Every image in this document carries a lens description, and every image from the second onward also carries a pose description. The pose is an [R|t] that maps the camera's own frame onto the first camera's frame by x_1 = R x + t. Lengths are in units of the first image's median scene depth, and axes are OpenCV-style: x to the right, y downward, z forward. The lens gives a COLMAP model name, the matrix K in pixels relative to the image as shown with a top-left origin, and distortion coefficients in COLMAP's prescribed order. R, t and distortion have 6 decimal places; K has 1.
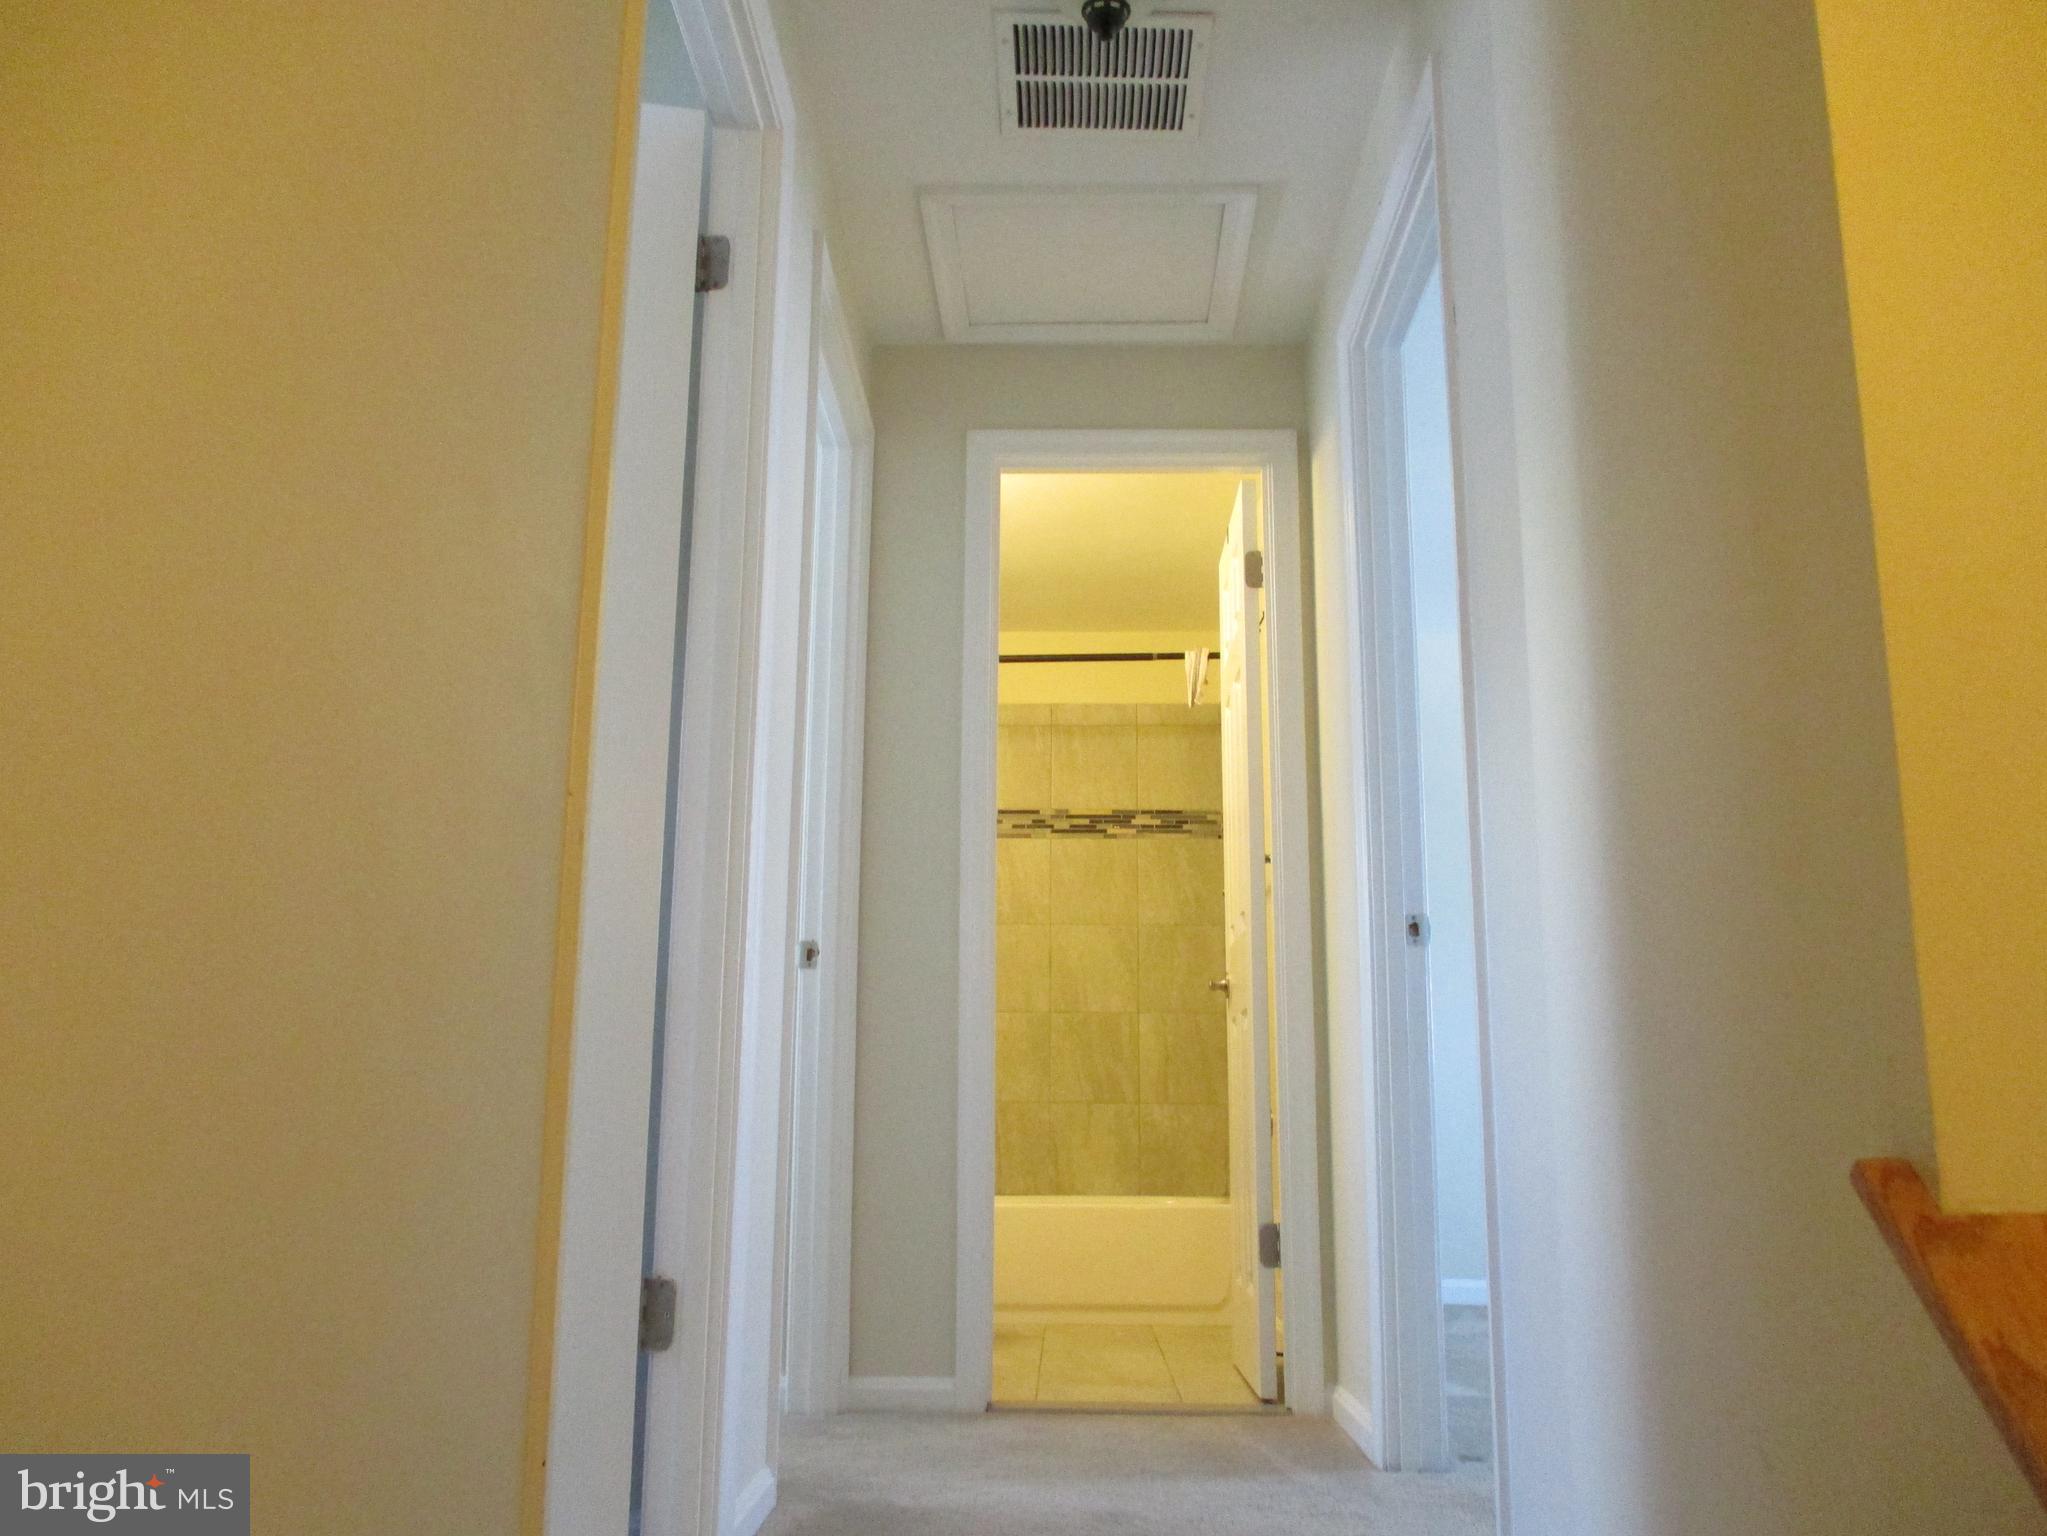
lens RADIAL K [[1746.3, 0, 1031.8], [0, 1746.3, 748.5], [0, 0, 1]] dist [-0.008837, 0.018914]
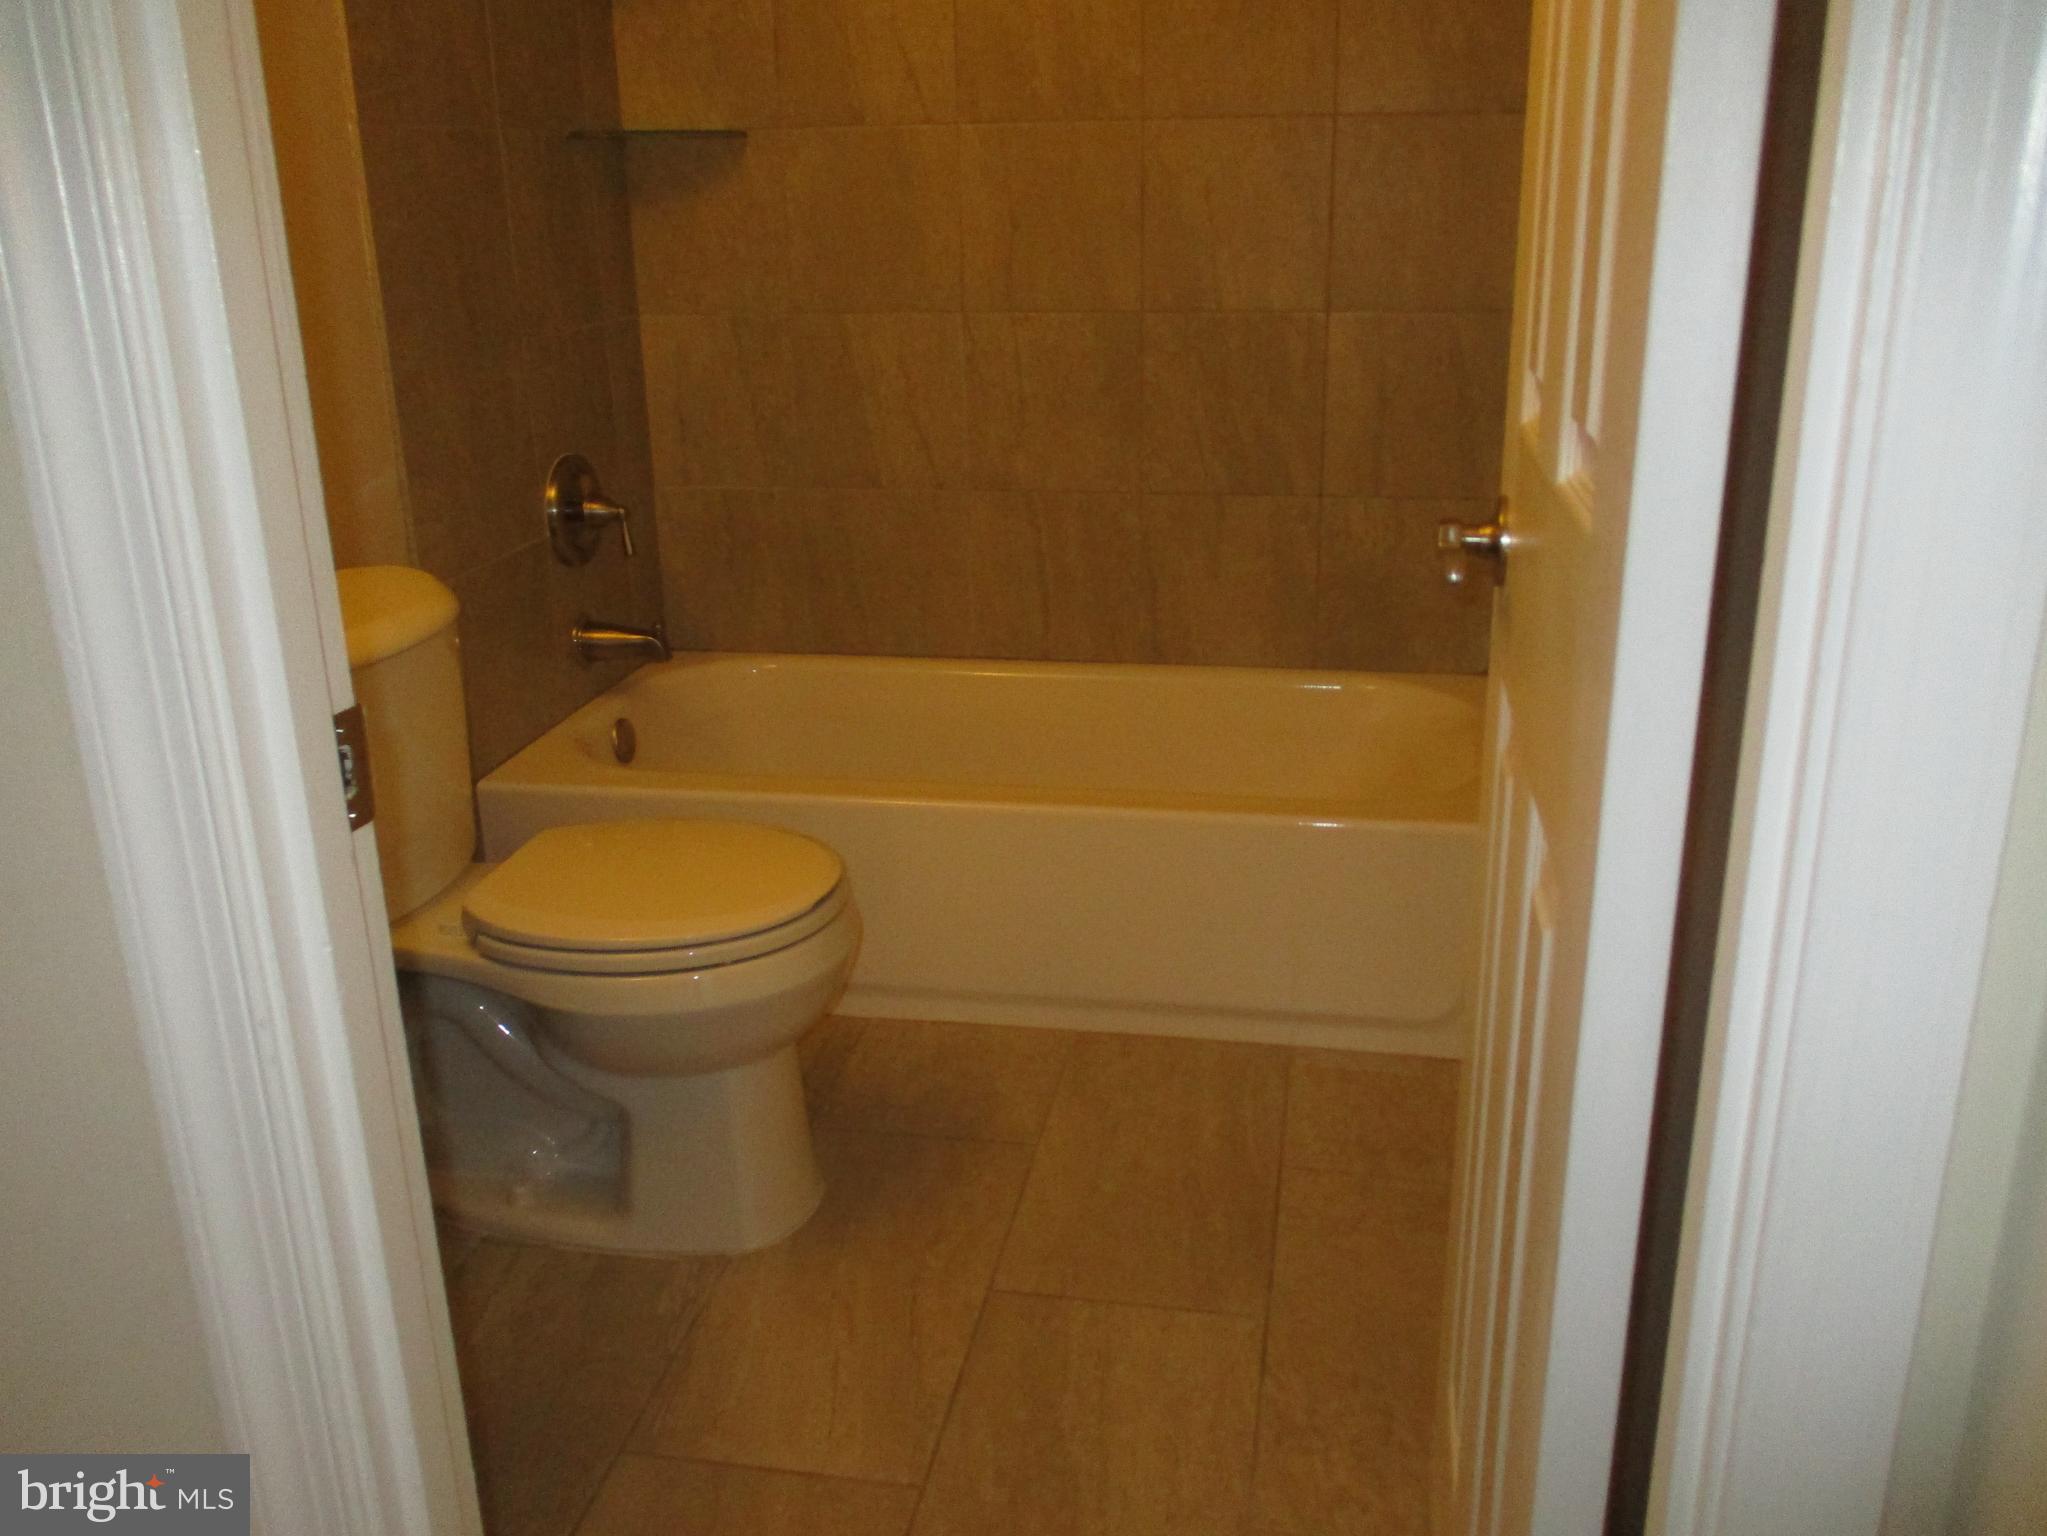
lens RADIAL K [[1746.3, 0, 1016.4], [0, 1746.3, 765.6], [0, 0, 1]] dist [-0.008837, 0.018914]
pose [[0.986116, 0.031515, -0.163042, 0.057562], [0.058088, 0.854334, 0.516468, 0.007287], [0.155569, -0.518768, 0.840642, 0.513357]]
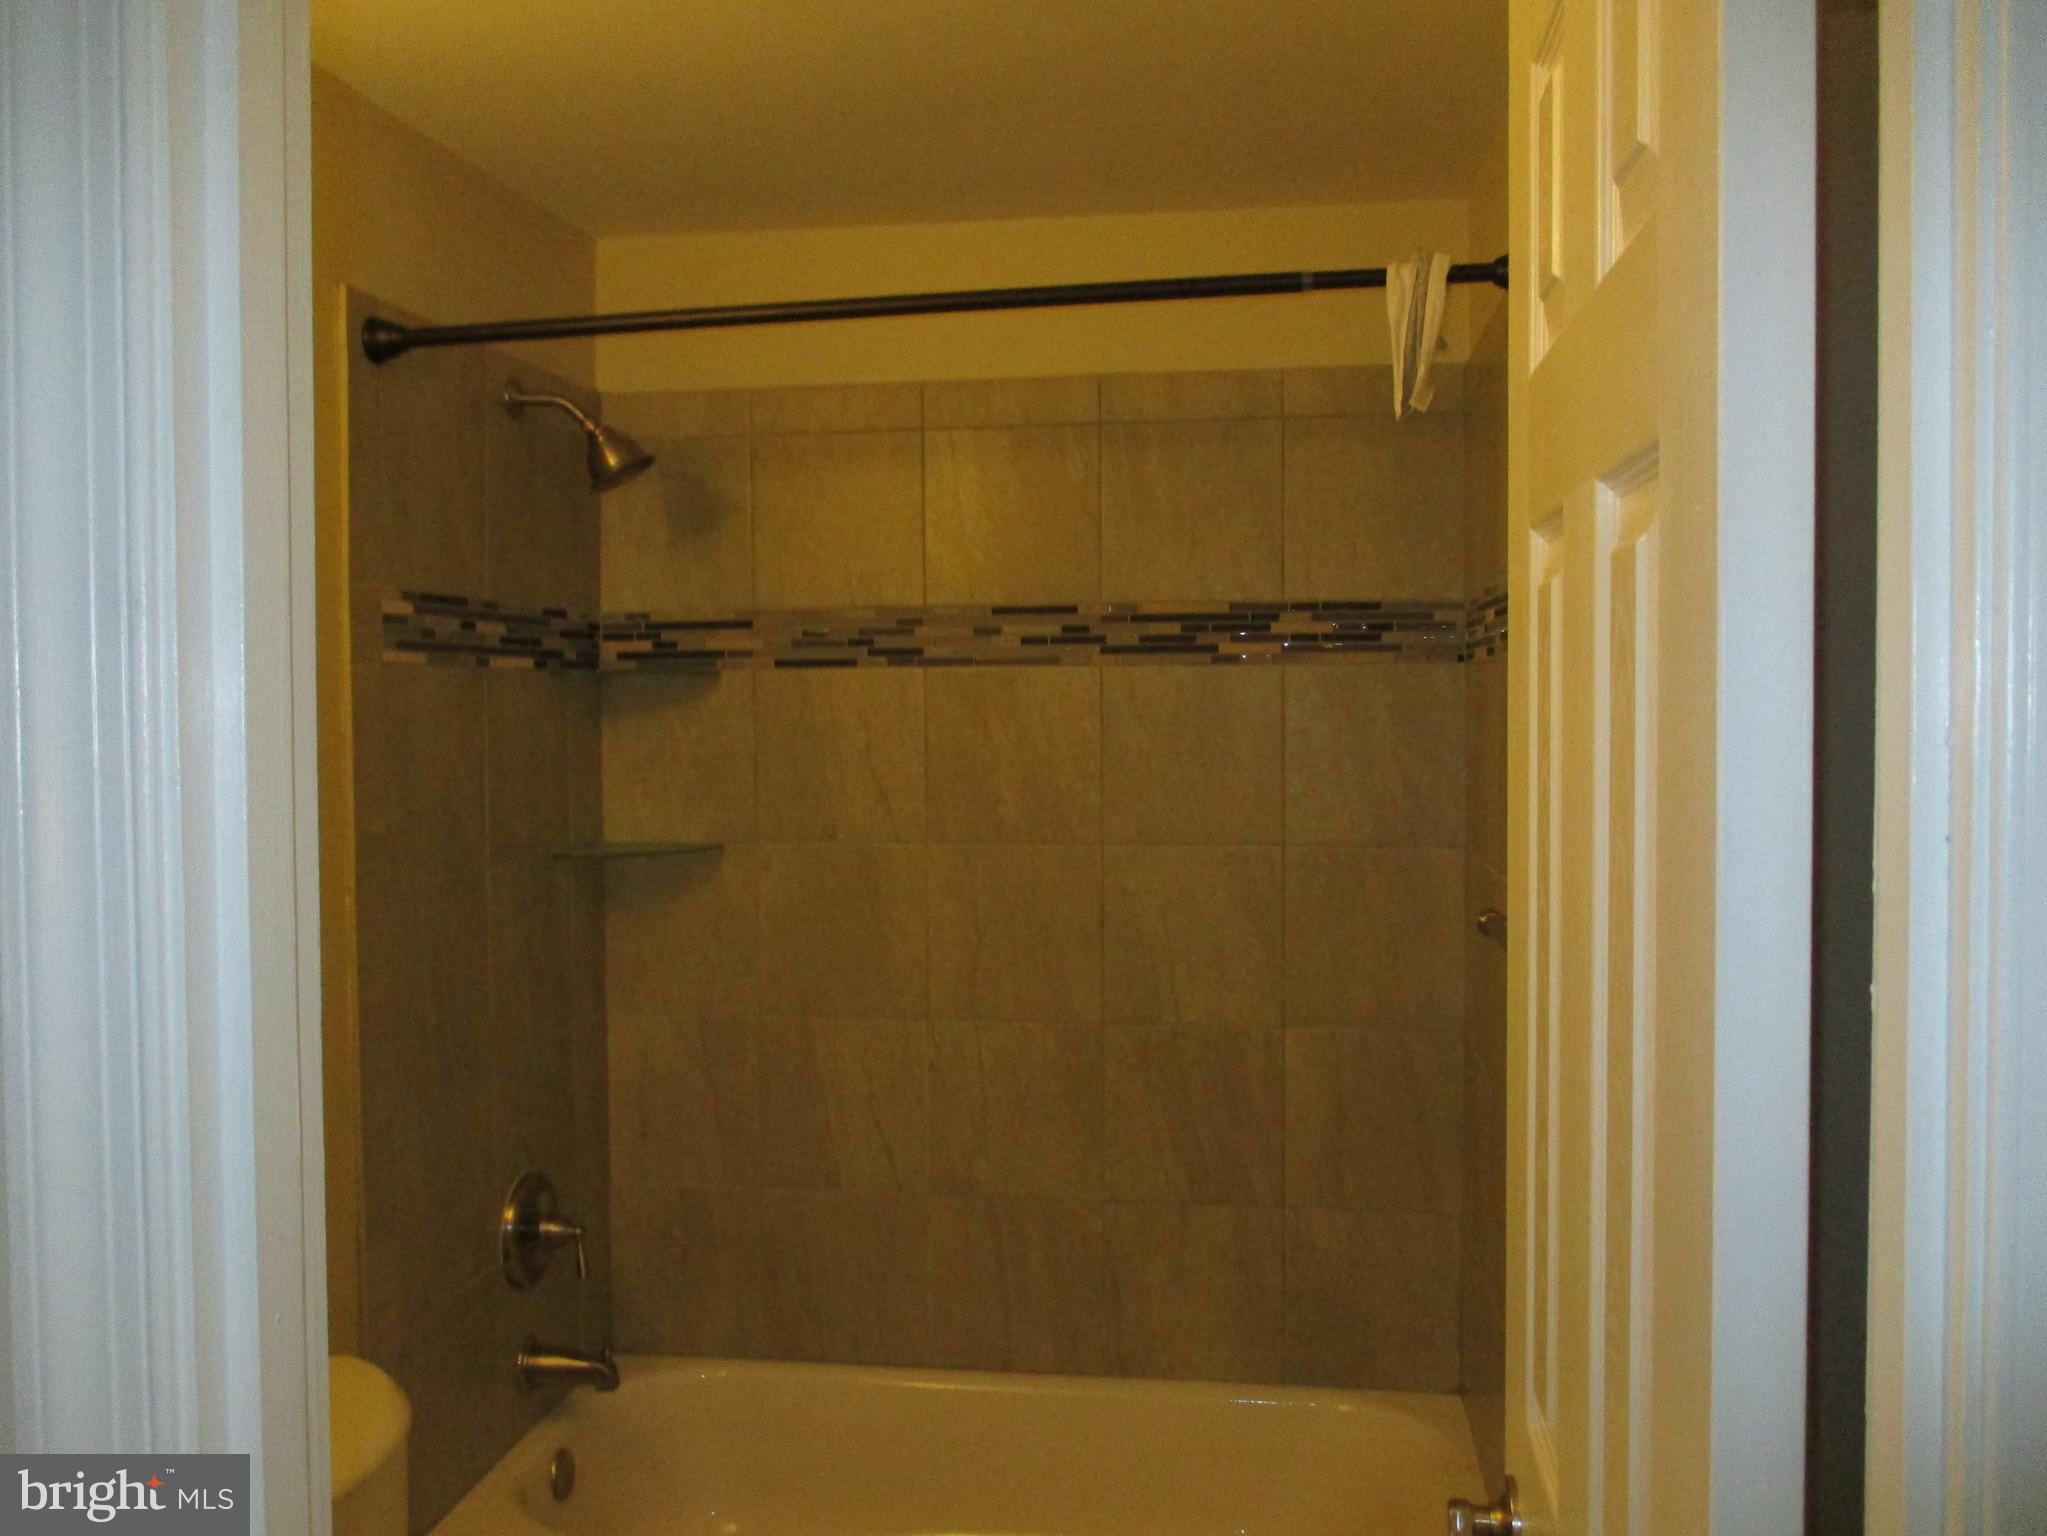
lens RADIAL K [[1746.3, 0, 1018.8], [0, 1746.3, 761.7], [0, 0, 1]] dist [-0.008837, 0.018914]
pose [[0.991851, -0.007867, -0.127163, 0.049312], [0.039536, 0.967825, 0.248500, -0.043279], [0.121117, -0.251502, 0.960249, 0.529446]]
